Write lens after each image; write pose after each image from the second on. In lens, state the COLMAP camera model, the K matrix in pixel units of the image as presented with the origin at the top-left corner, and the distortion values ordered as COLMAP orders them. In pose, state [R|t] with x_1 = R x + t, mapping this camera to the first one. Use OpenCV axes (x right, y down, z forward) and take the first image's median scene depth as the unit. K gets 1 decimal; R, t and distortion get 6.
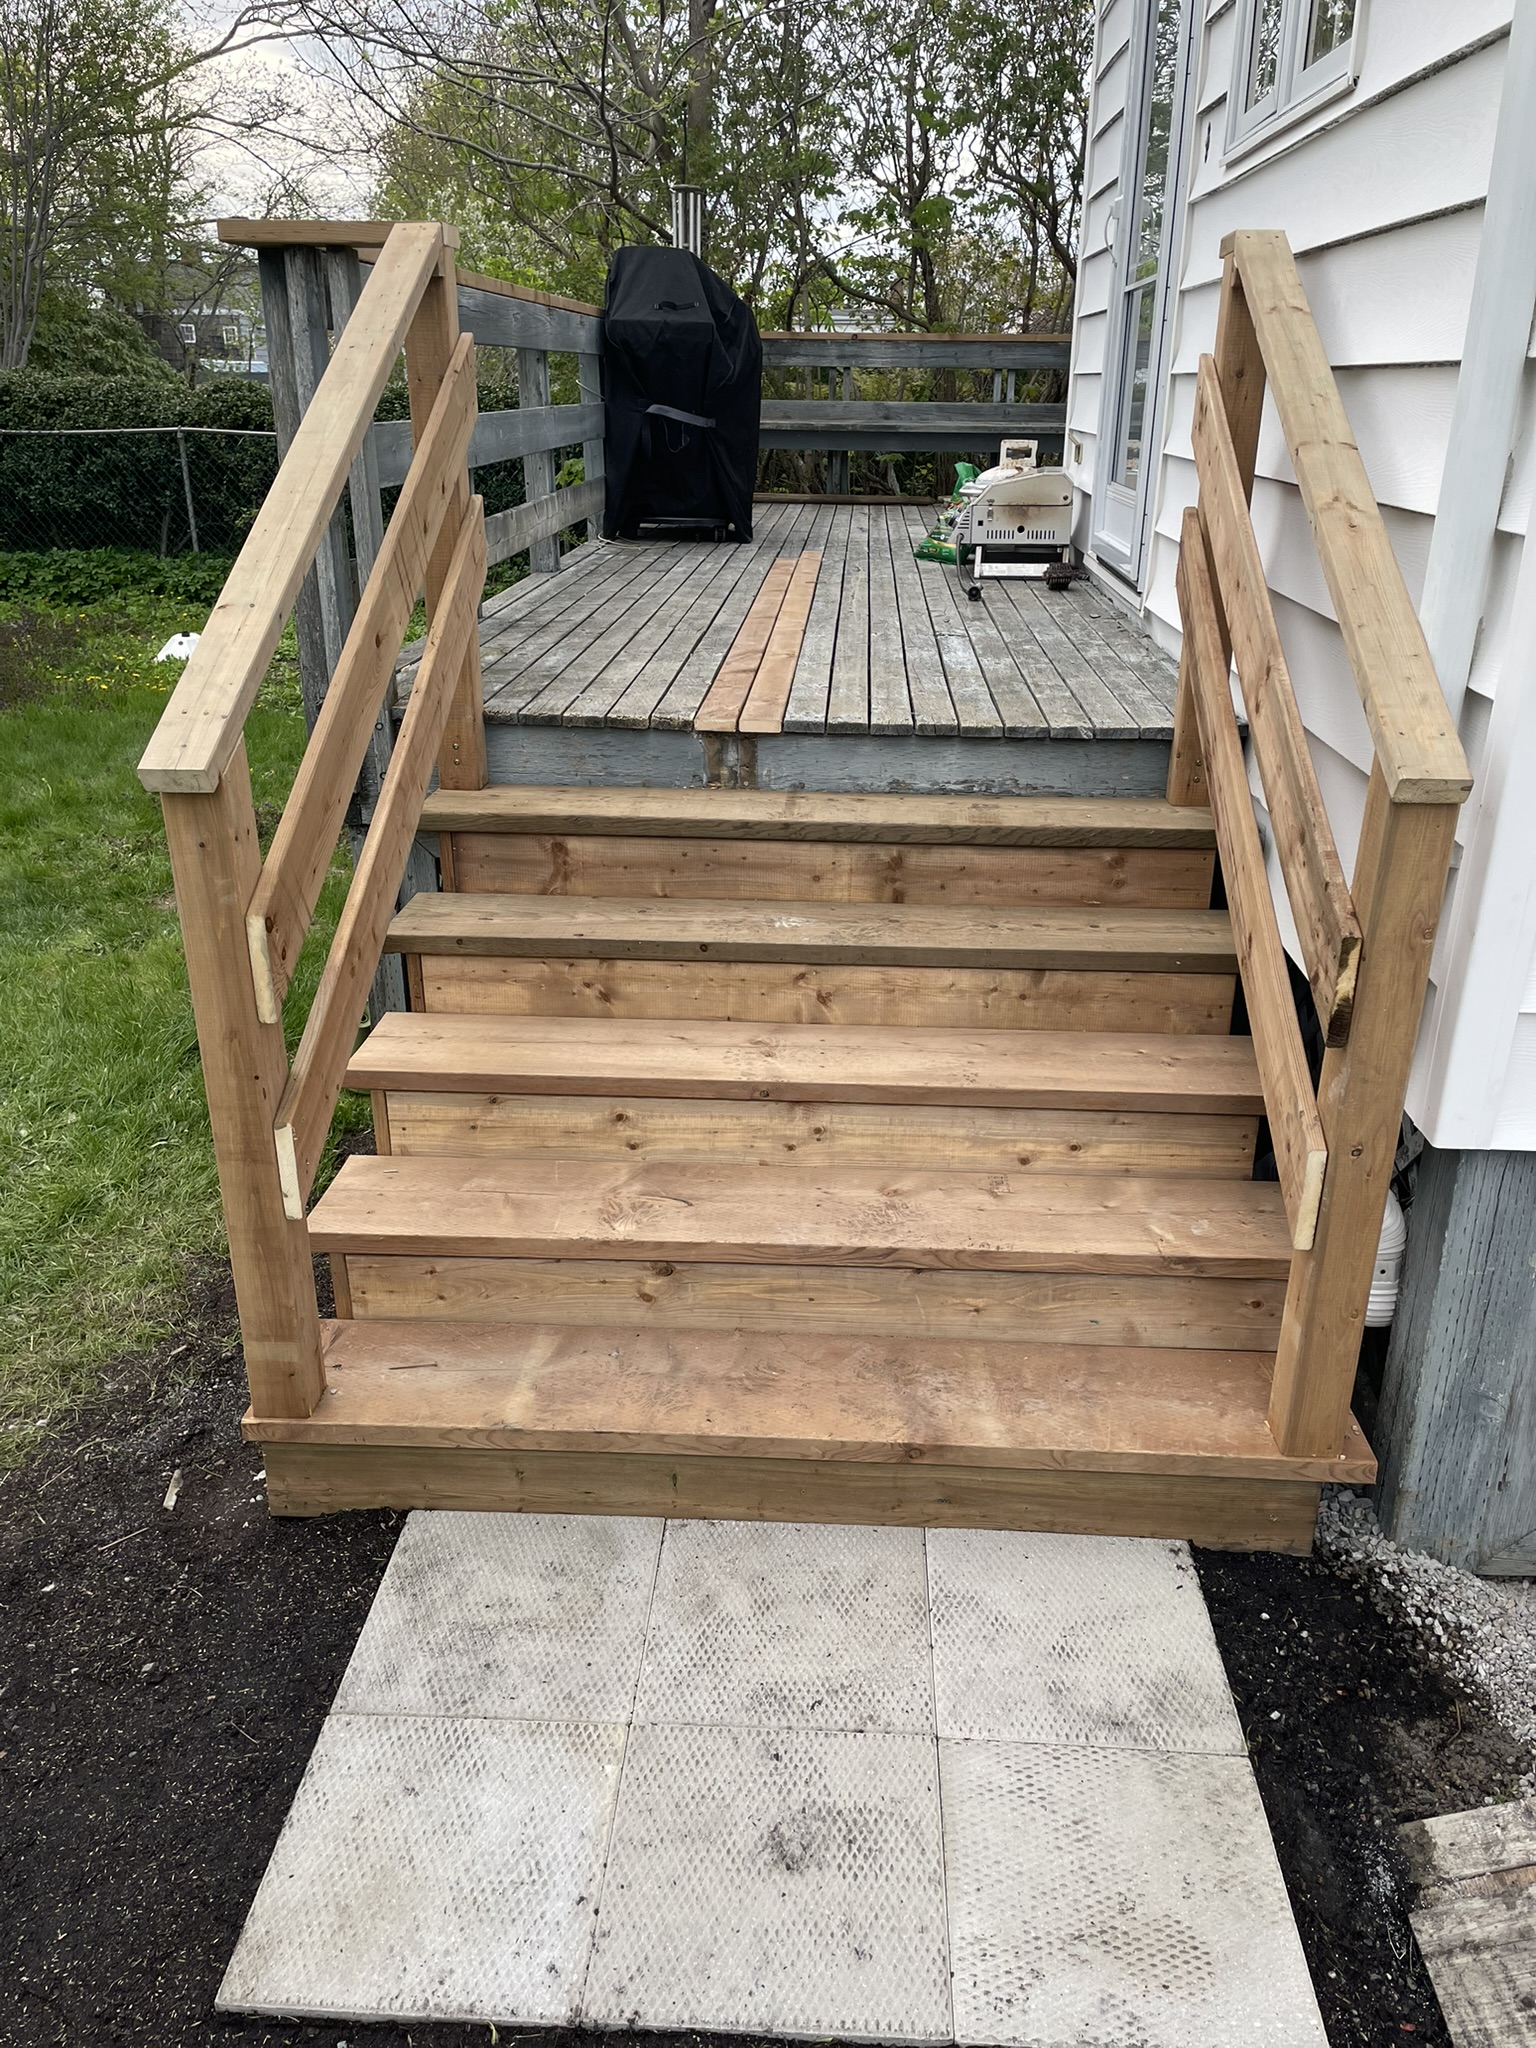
lens RADIAL K [[1546.8, 0, 776.5], [0, 1546.8, 1035.1], [0, 0, 1]] dist [0.078313, -0.106306]
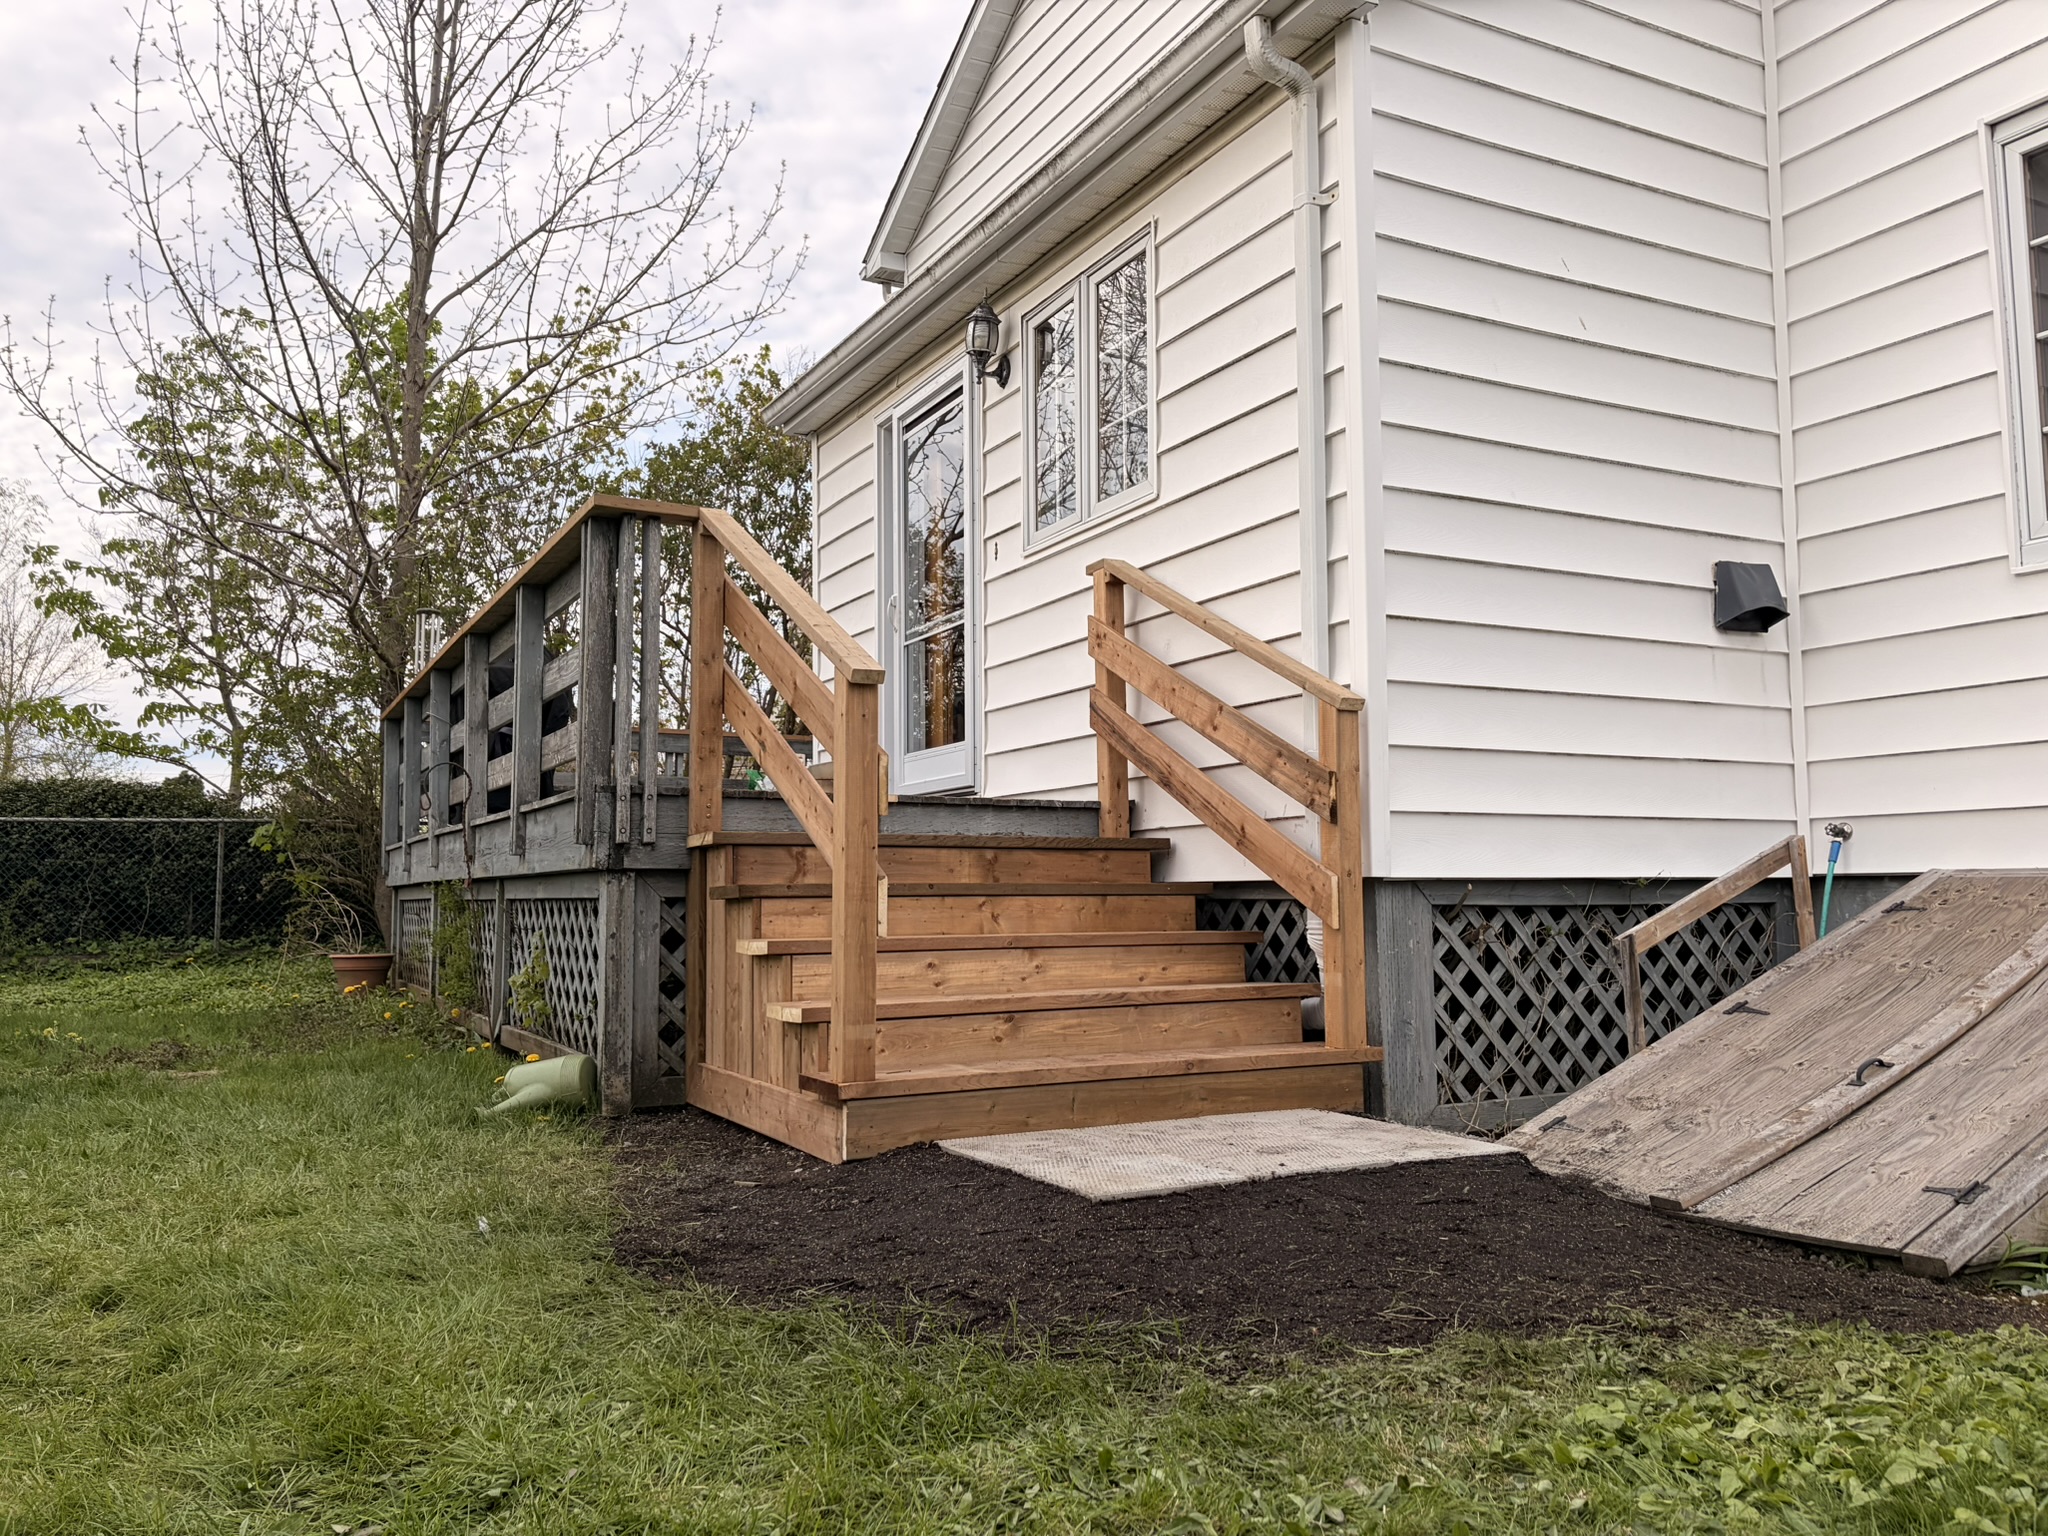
lens RADIAL K [[1558.7, 0, 1024.9], [0, 1558.7, 765.7], [0, 0, 1]] dist [0.022801, -0.009341]
pose [[0.858203, 0.030201, 0.512420, -0.935030], [0.210421, 0.889838, -0.404860, 0.597869], [-0.468199, 0.455276, 0.757307, -0.412996]]
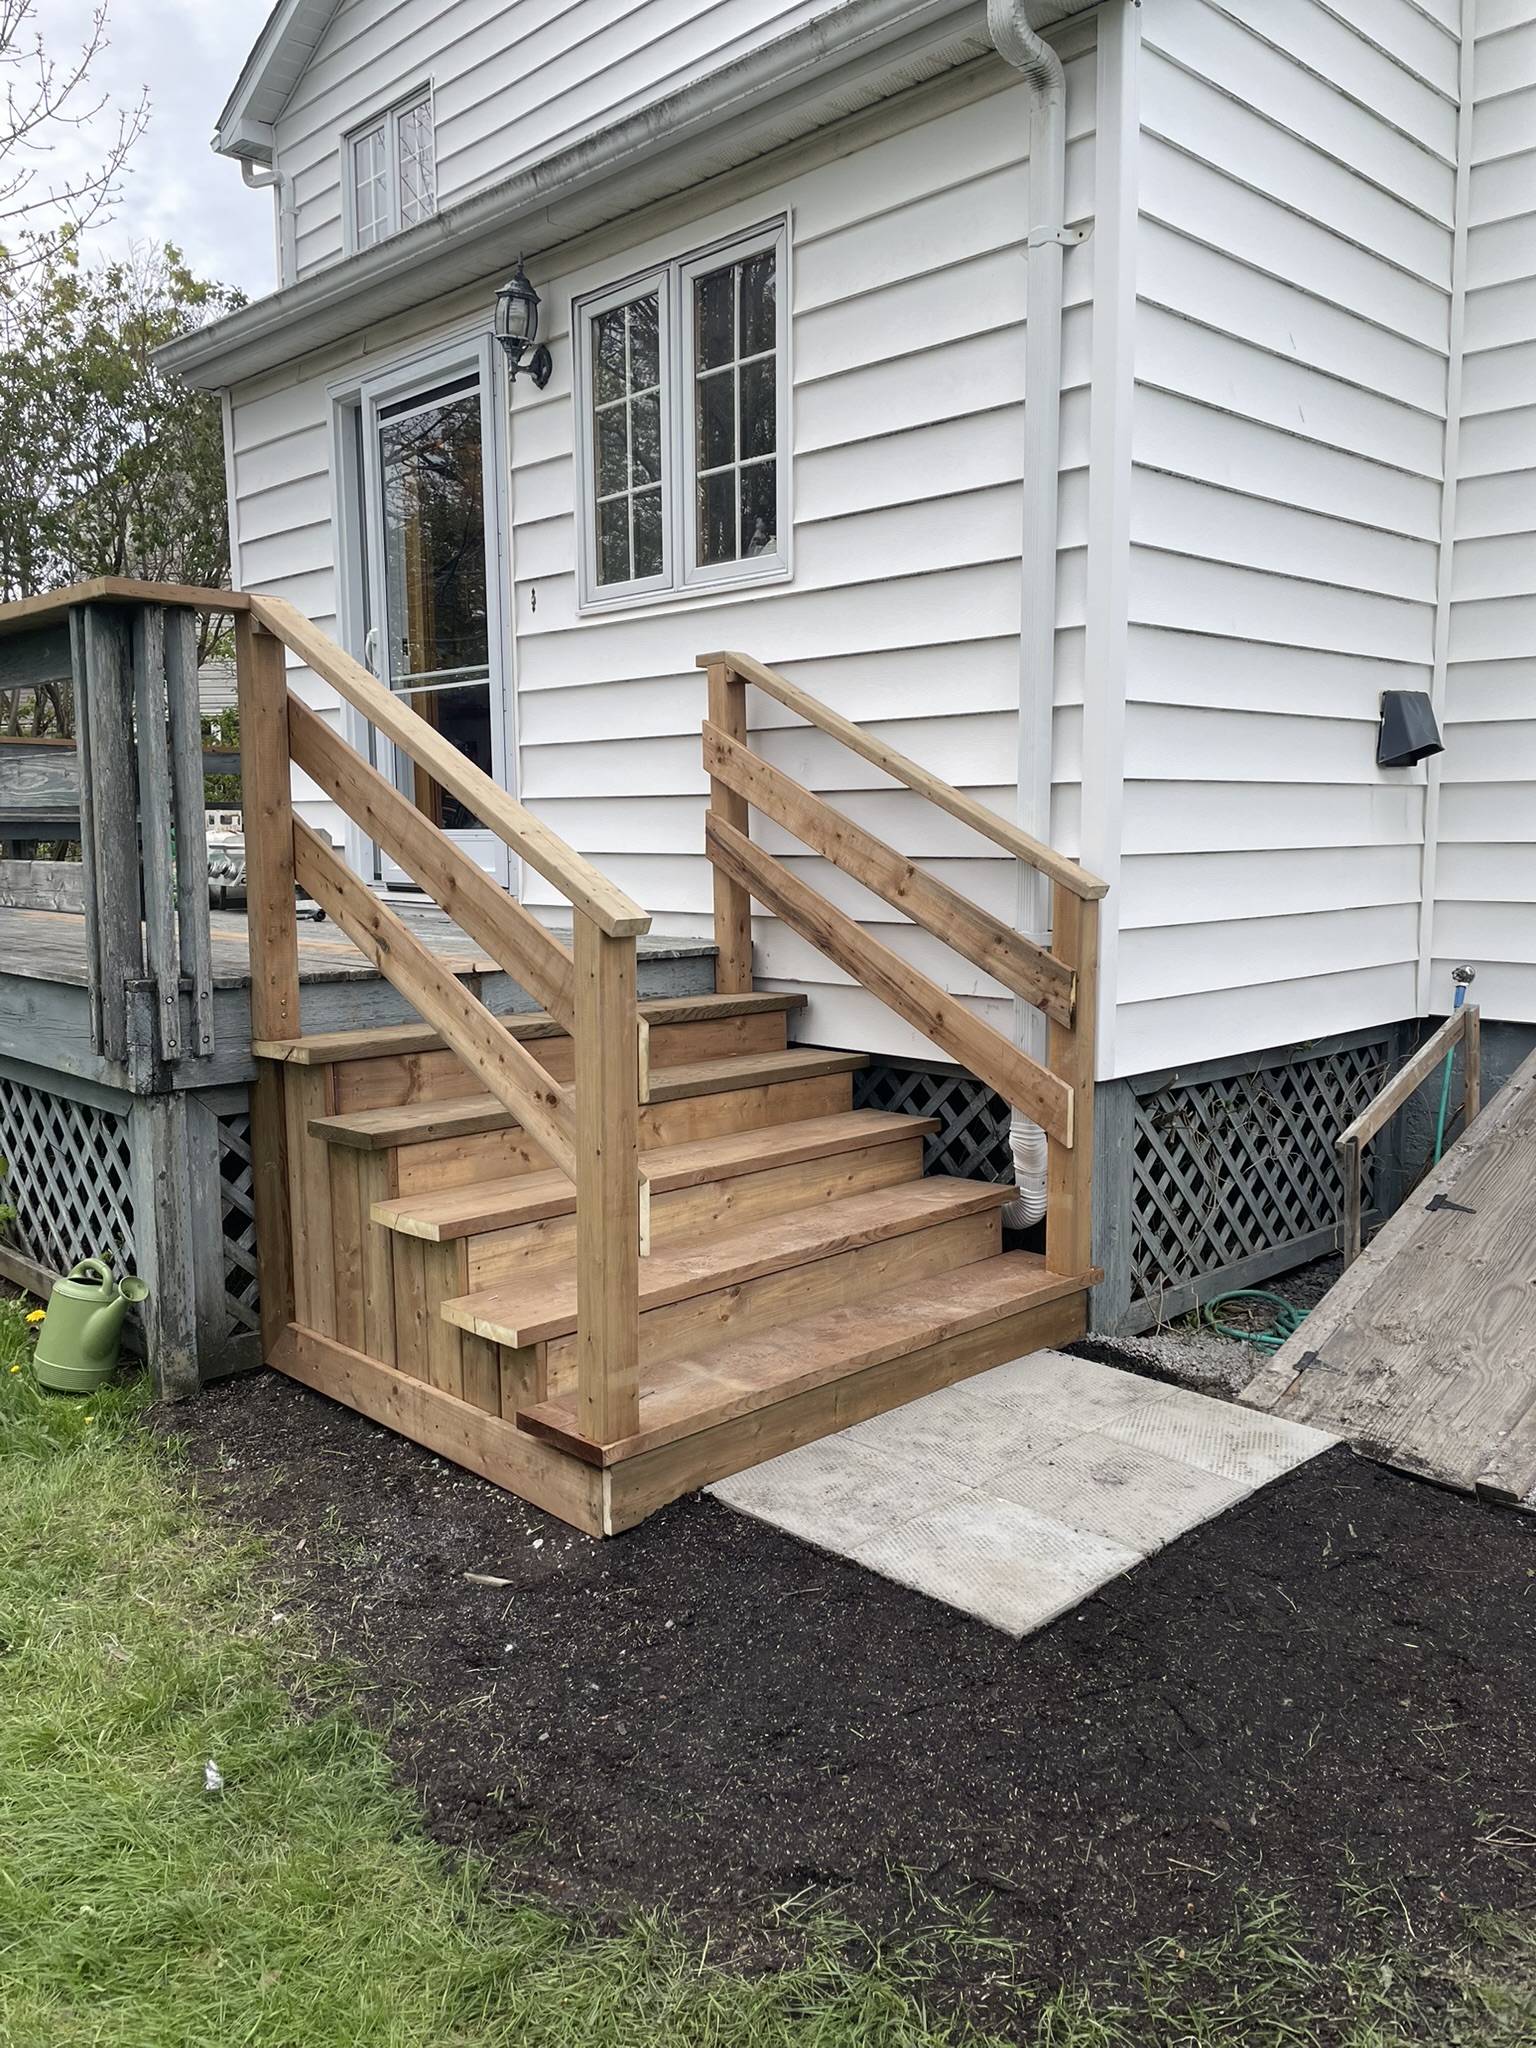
lens RADIAL K [[1546.8, 0, 781.9], [0, 1546.8, 1014.7], [0, 0, 1]] dist [0.078313, -0.106306]
pose [[0.673087, -0.100062, 0.732763, -1.049589], [0.293402, 0.945626, -0.140378, 0.124992], [-0.678874, 0.309481, 0.665847, -0.038049]]
